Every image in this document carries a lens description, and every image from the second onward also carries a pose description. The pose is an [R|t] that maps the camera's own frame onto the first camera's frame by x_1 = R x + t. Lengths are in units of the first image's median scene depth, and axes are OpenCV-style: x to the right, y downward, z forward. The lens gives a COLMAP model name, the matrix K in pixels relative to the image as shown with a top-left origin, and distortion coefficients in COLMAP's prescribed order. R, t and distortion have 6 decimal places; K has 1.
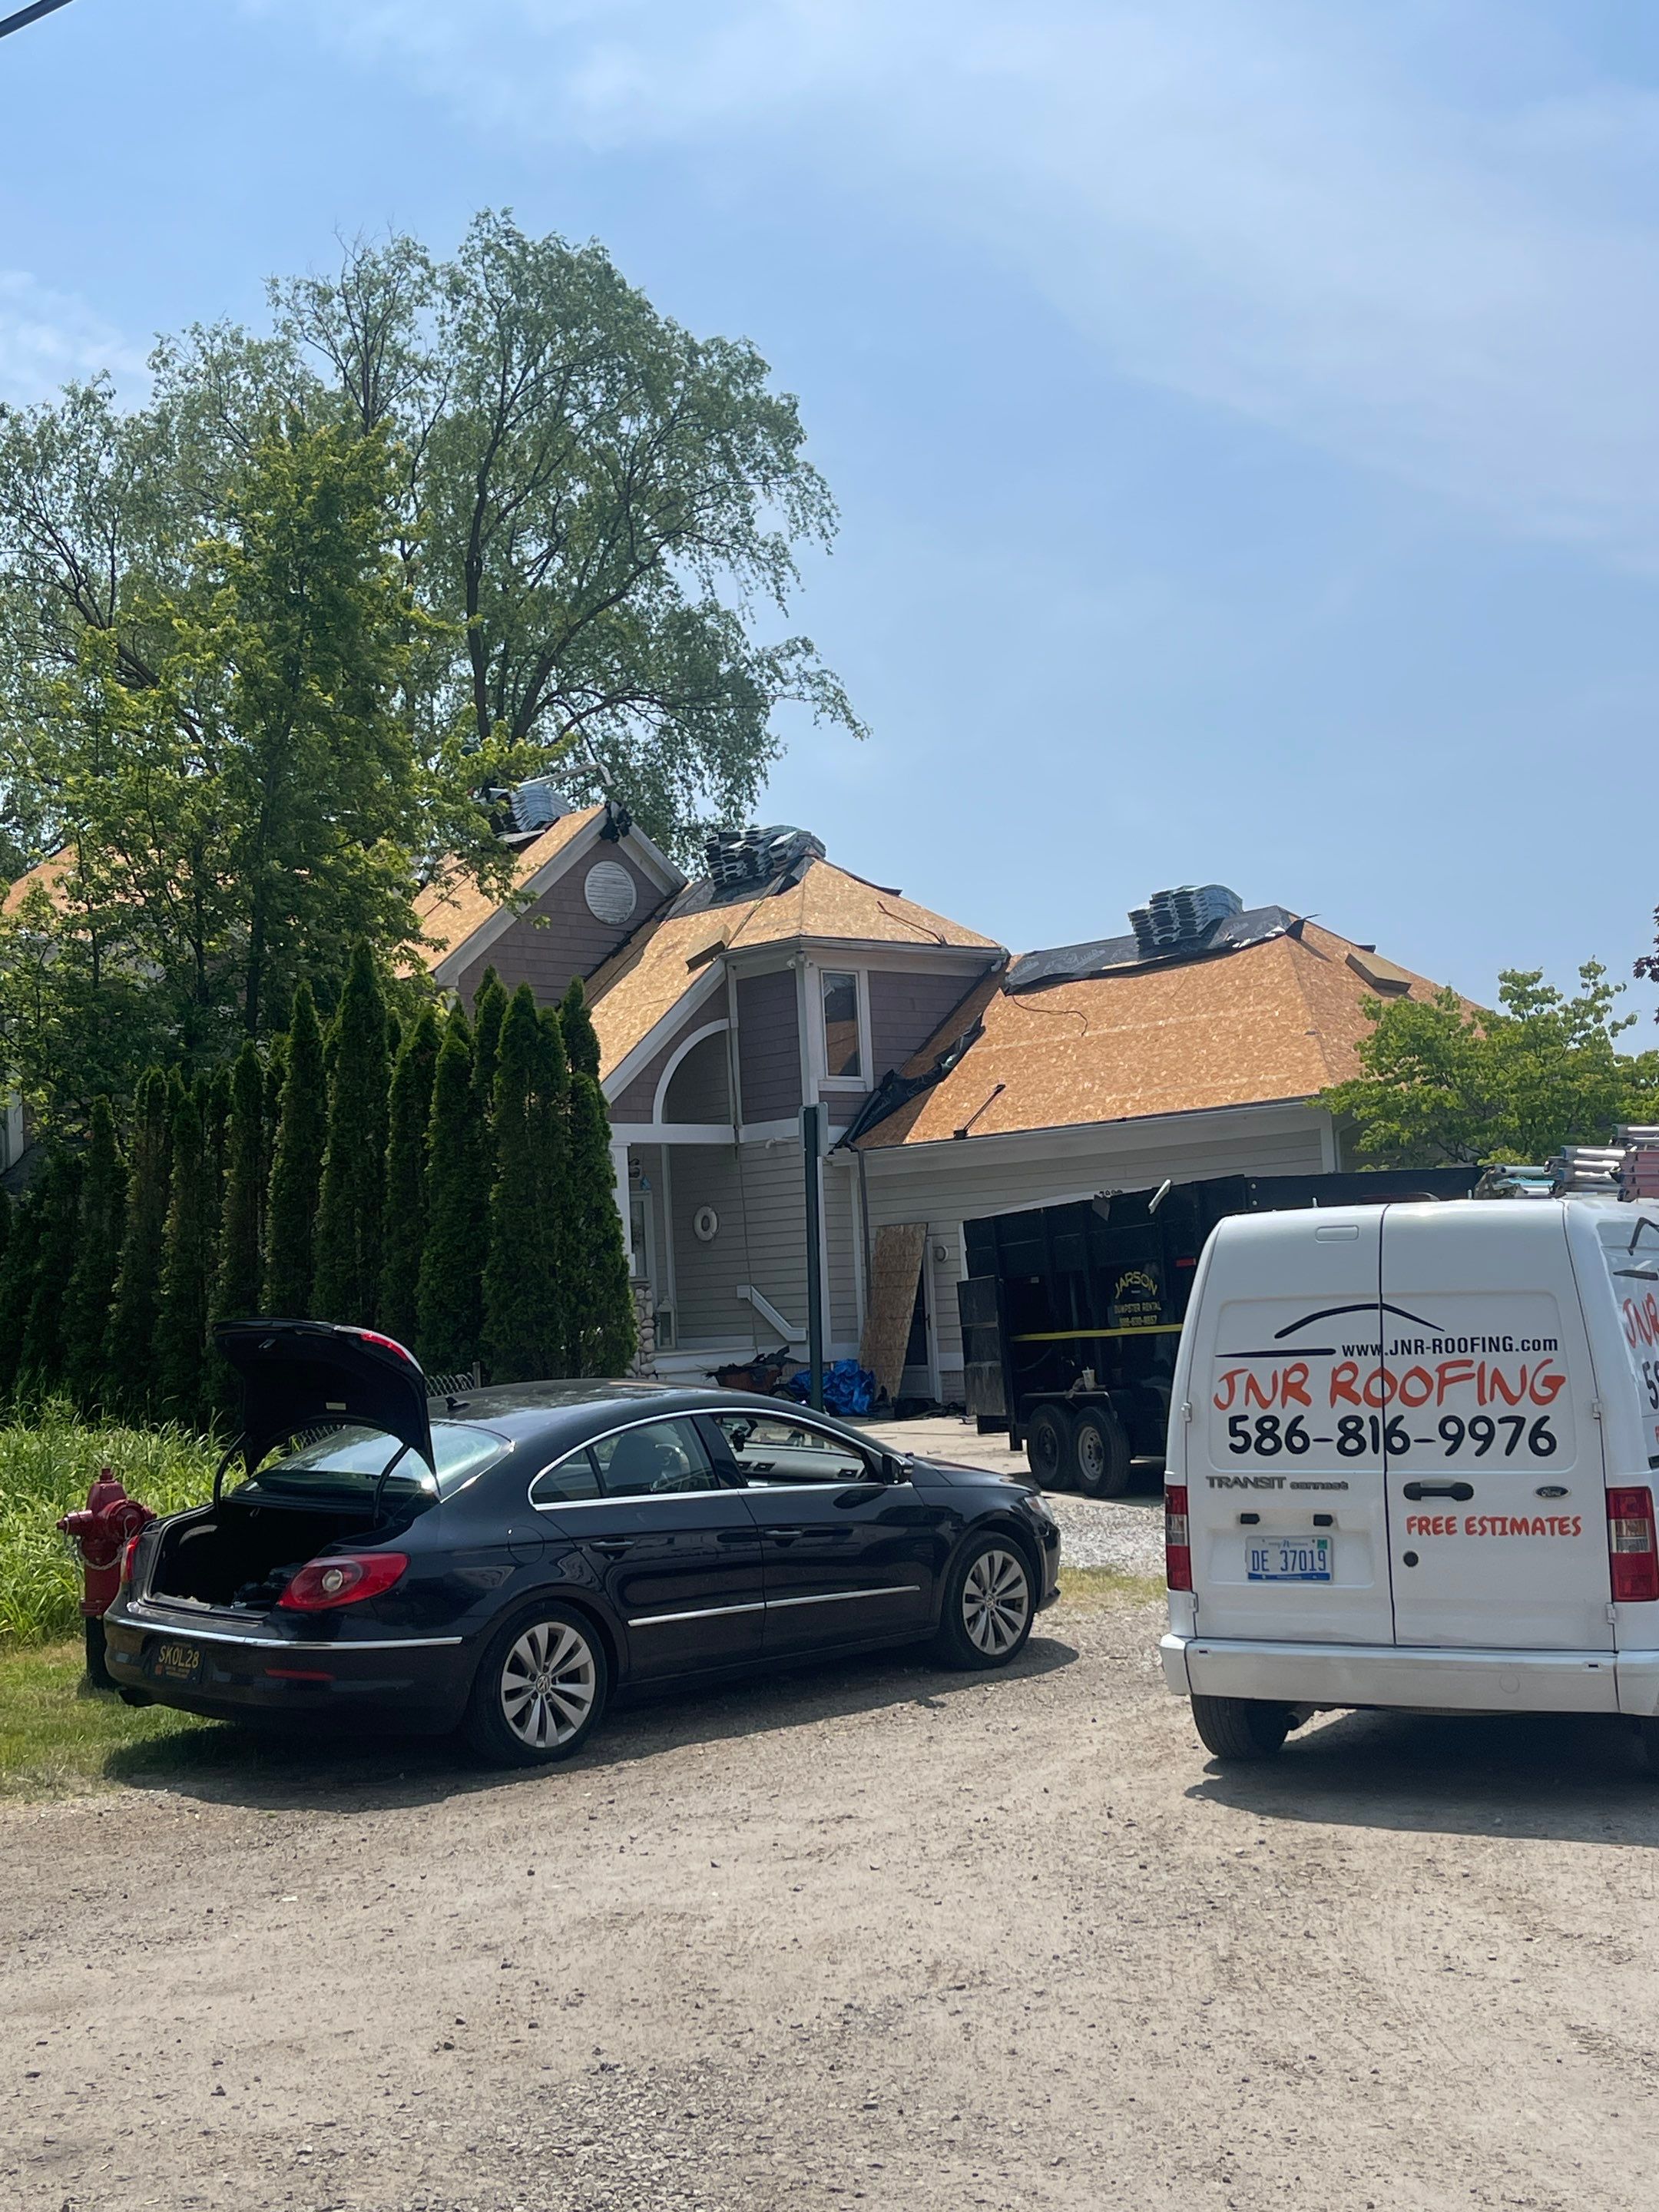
lens RADIAL K [[3042.3, 0, 822.8], [0, 3042.3, 1101.6], [0, 0, 1]] dist [0.033704, 0.000000]
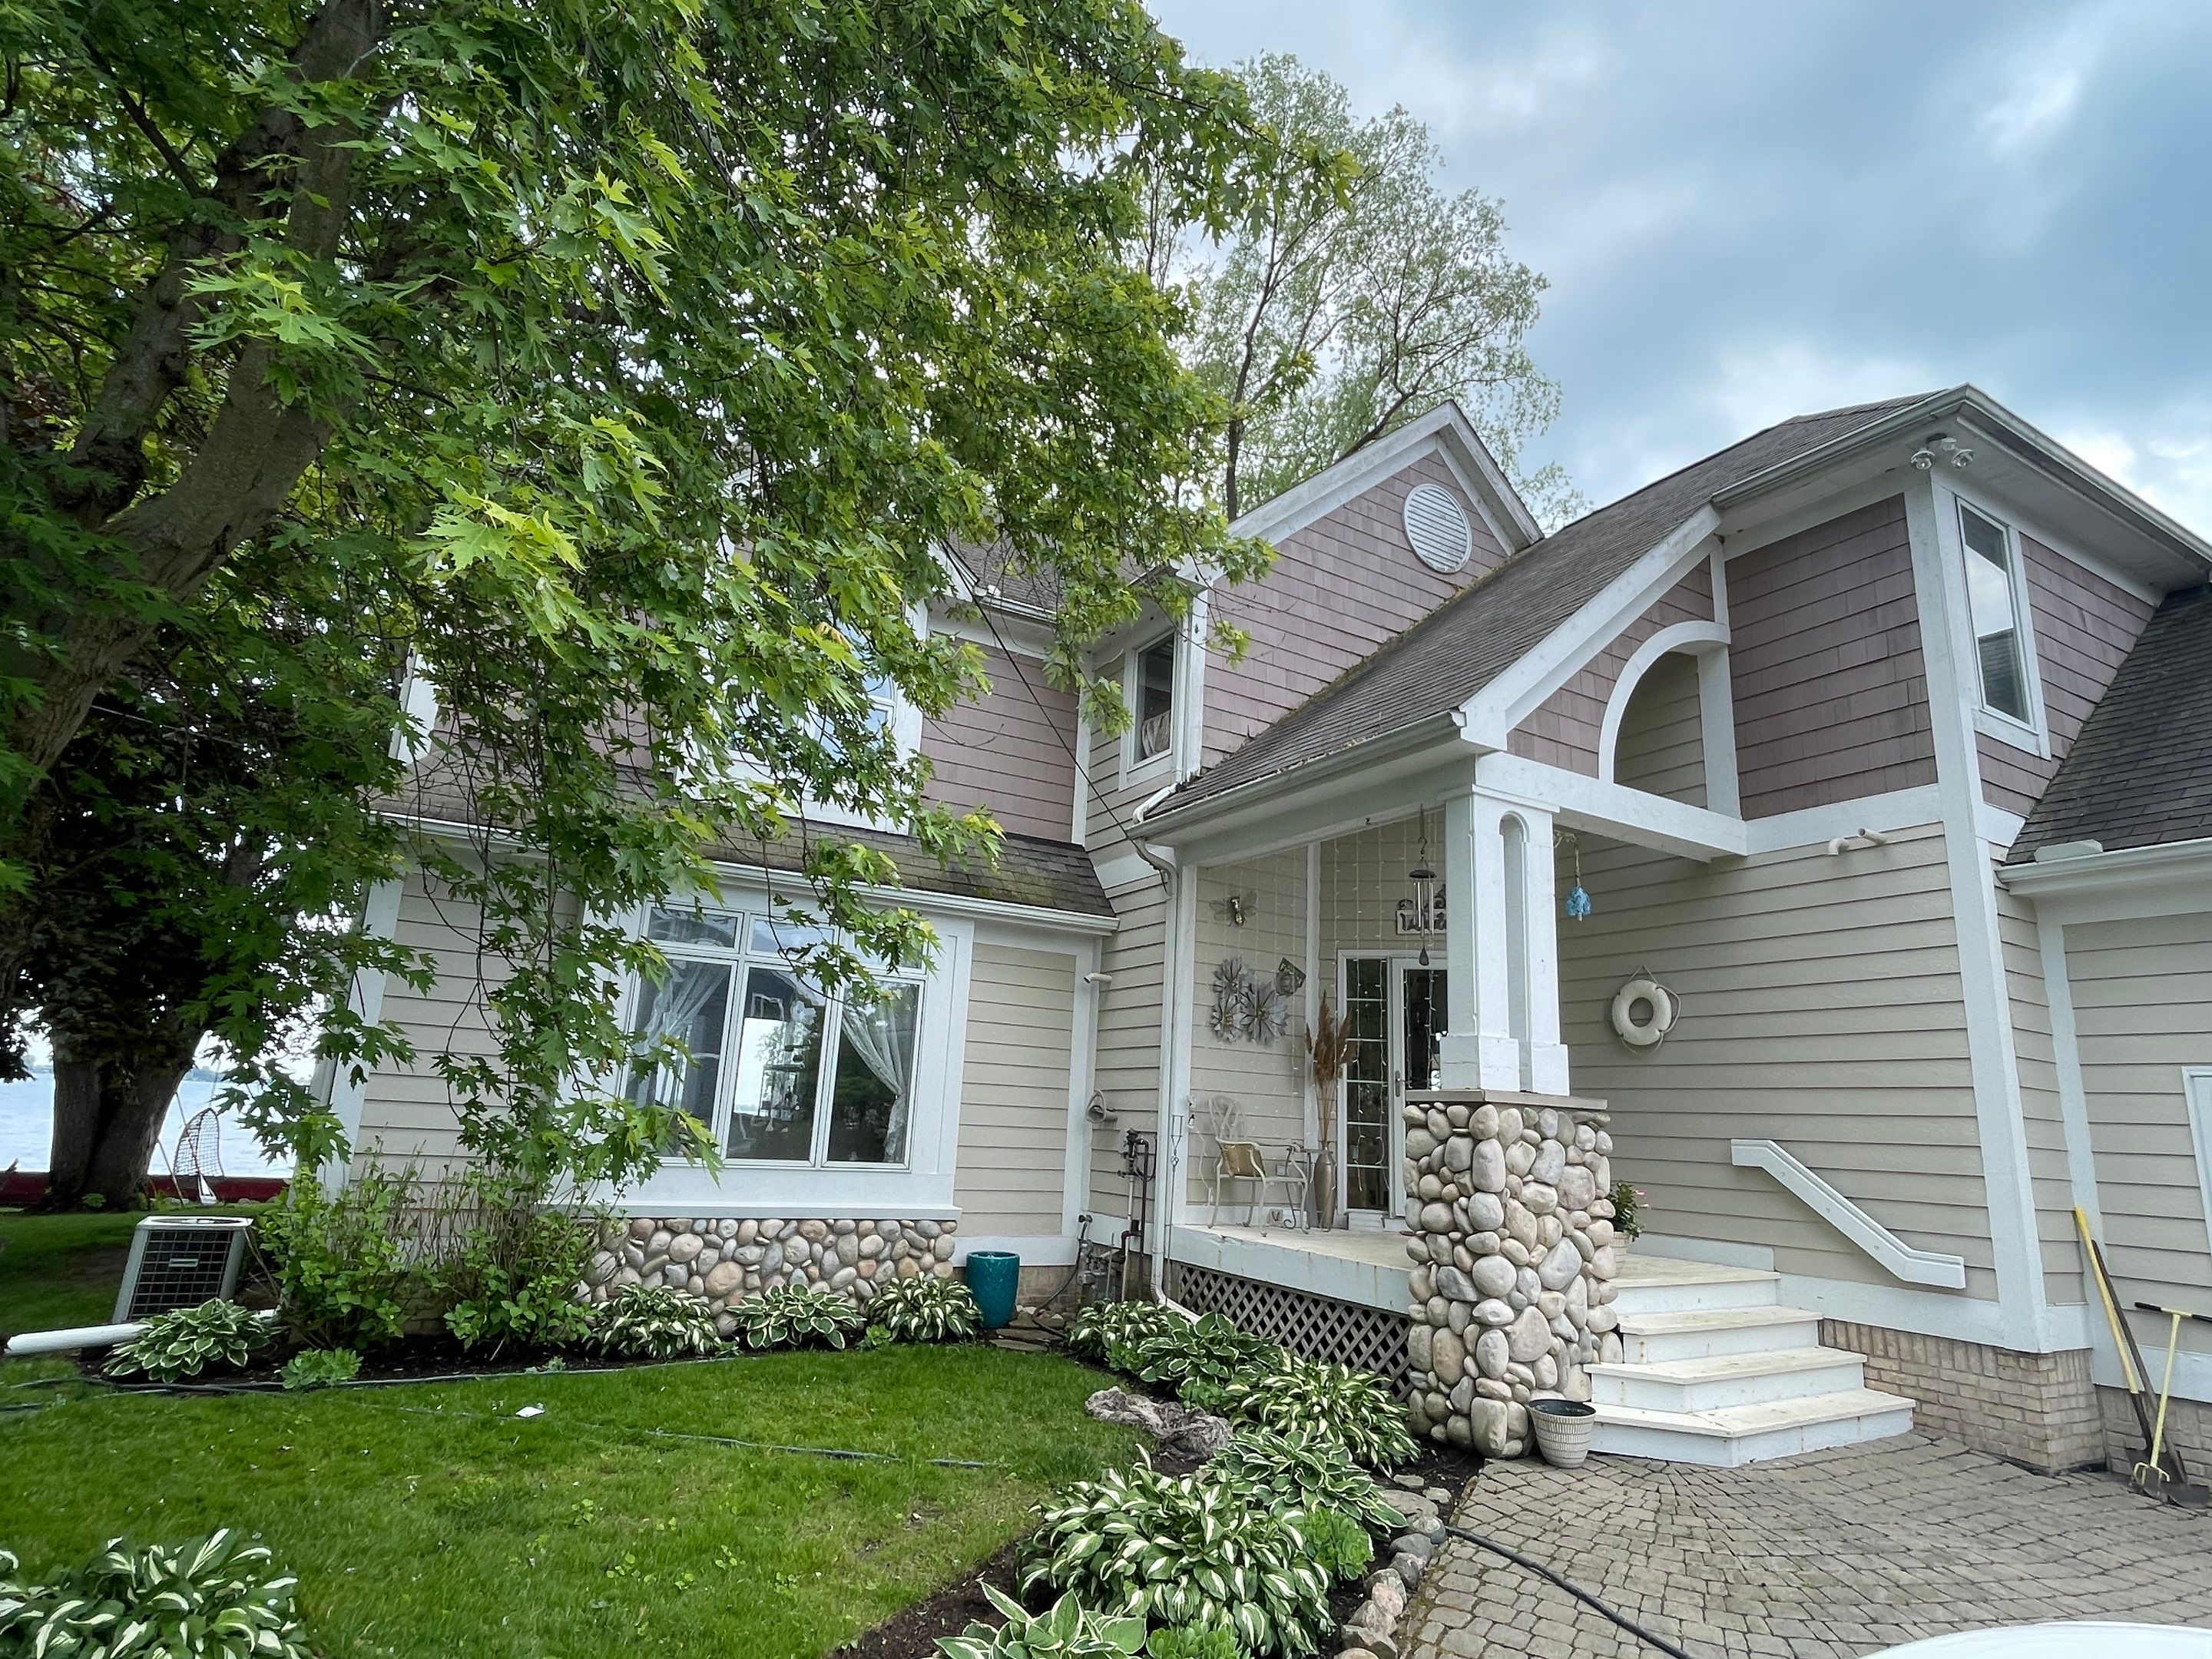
lens RADIAL K [[1195.7, 0, 1107.5], [0, 1195.7, 834.6], [0, 0, 1]] dist [0.003448, -0.003660]
pose [[0.978492, 0.053051, -0.199348, -0.069249], [-0.082323, 0.986502, -0.141548, 0.035981], [0.189148, 0.154915, 0.969652, 0.596297]]
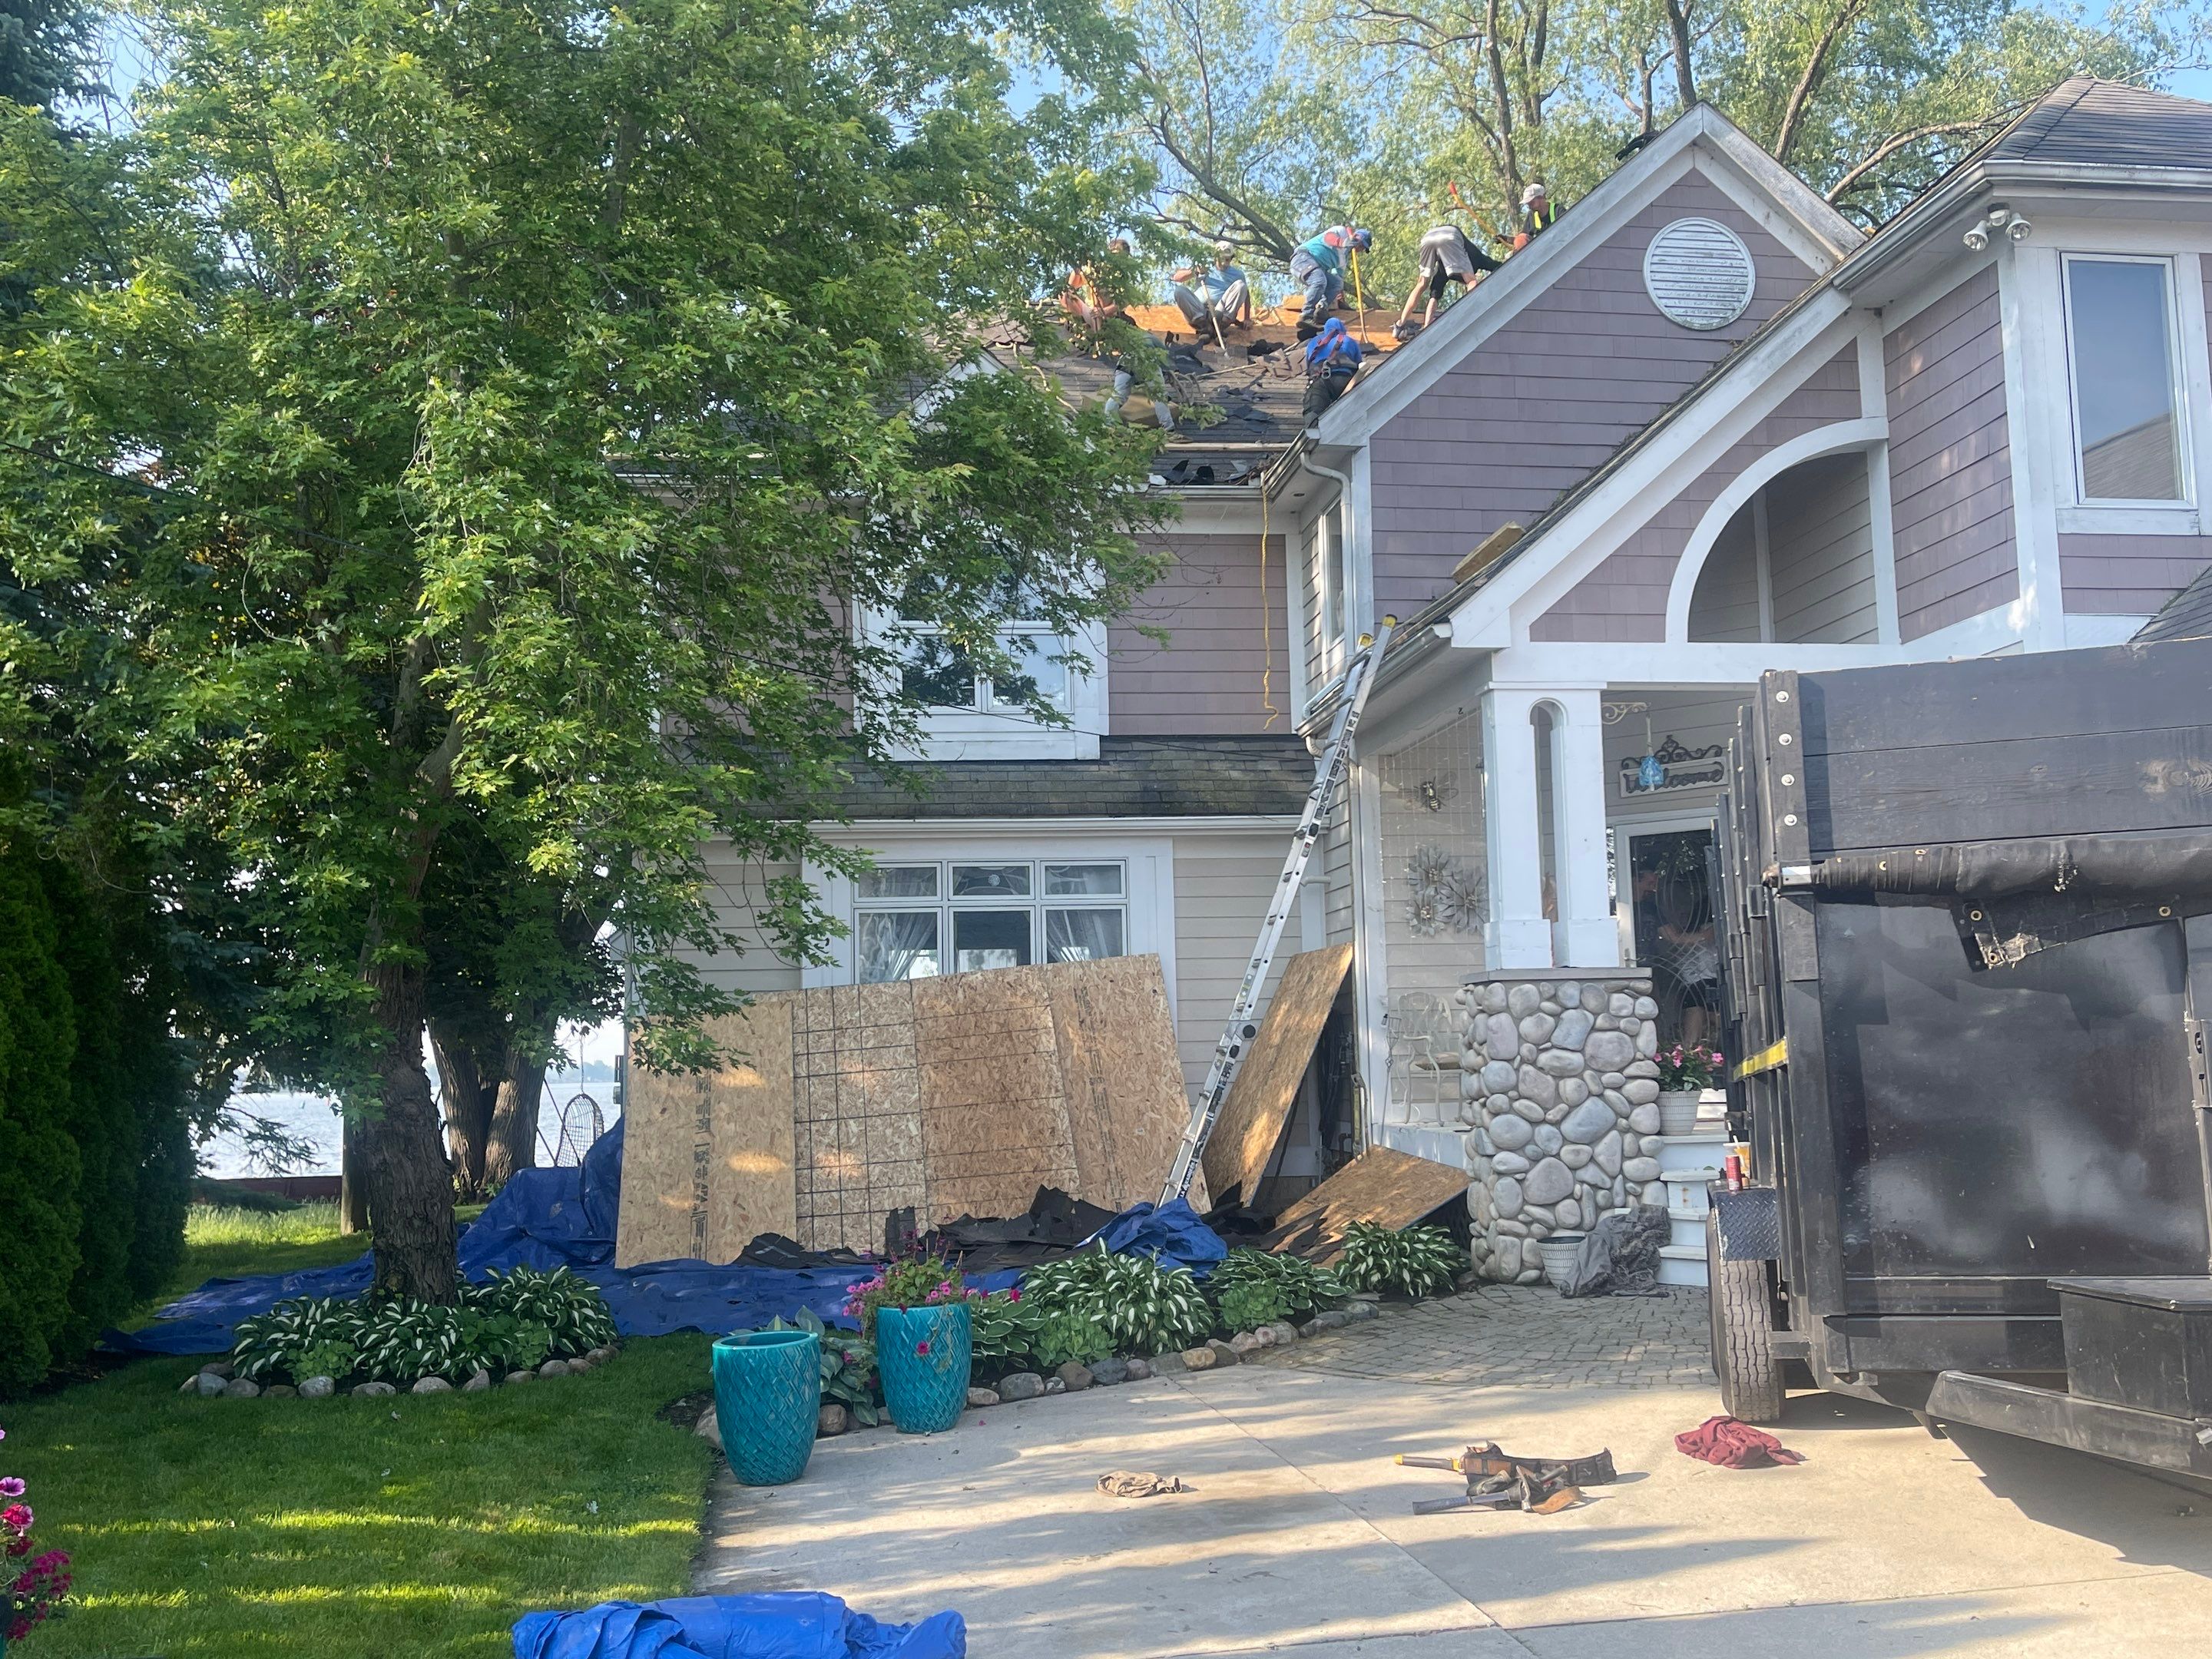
lens RADIAL K [[2012.6, 0, 1084.2], [0, 2012.6, 839.6], [0, 0, 1]] dist [0.028672, 0.000000]
pose [[0.831405, -0.030445, -0.554832, 0.030198], [0.029746, 0.999505, -0.010272, 0.027789], [0.554870, -0.007963, 0.831899, 0.515019]]
